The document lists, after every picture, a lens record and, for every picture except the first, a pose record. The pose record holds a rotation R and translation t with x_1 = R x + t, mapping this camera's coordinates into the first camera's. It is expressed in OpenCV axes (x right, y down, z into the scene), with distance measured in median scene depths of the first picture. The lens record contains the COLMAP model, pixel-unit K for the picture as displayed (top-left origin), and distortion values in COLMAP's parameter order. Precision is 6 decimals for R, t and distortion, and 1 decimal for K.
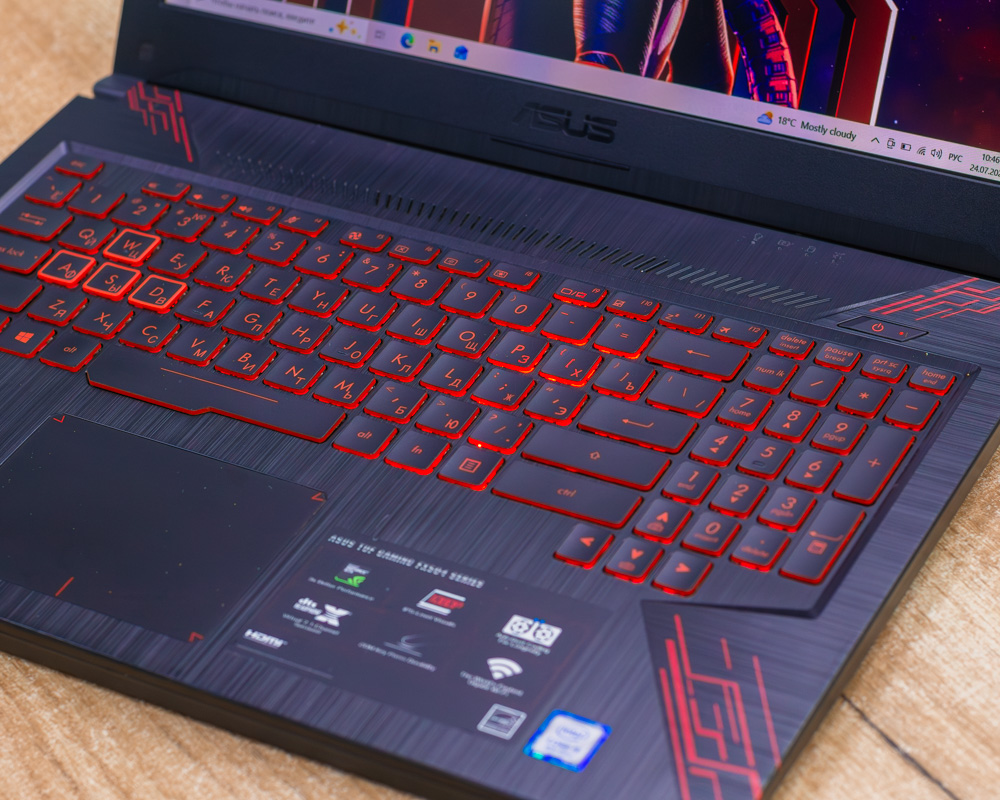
lens RADIAL K [[2941.0, 0, 498.7], [0, 2941.0, 399.7], [0, 0, 1]] dist [-0.109067, 0.000000]
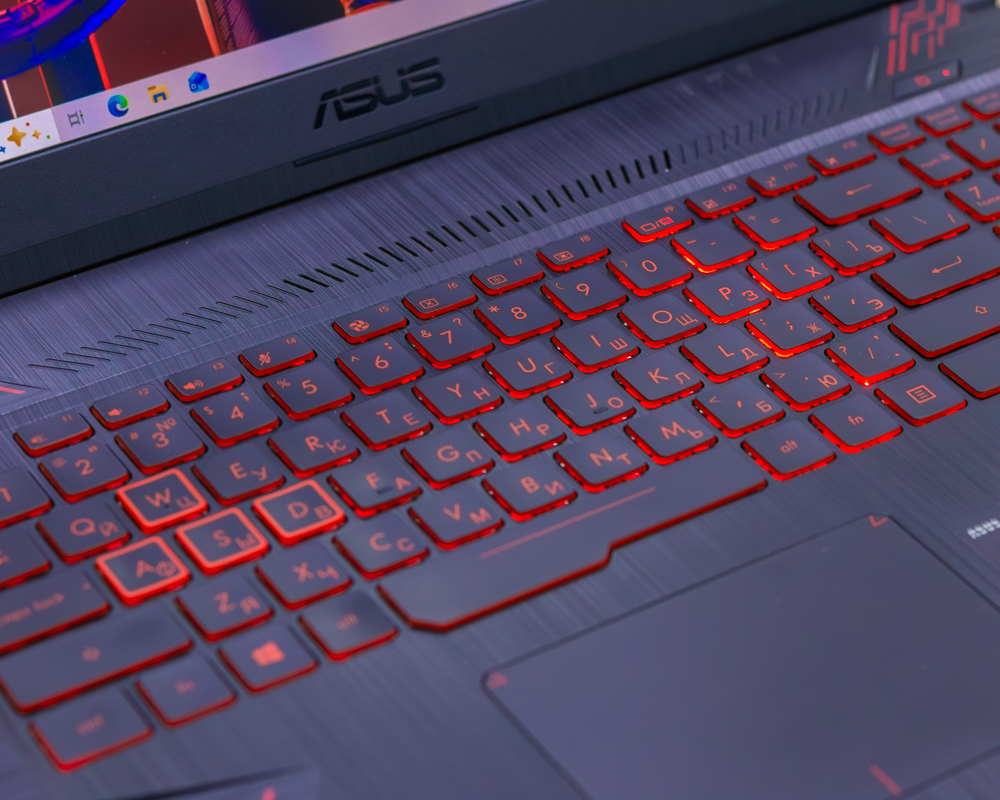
lens RADIAL K [[2941.0, 0, 500.0], [0, 2941.0, 400.1], [0, 0, 1]] dist [-0.109067, 0.000000]
pose [[0.481600, -0.446518, 0.754111, -0.559173], [0.505306, 0.844520, 0.177345, -0.145873], [-0.716050, 0.295647, 0.632349, 0.537627]]
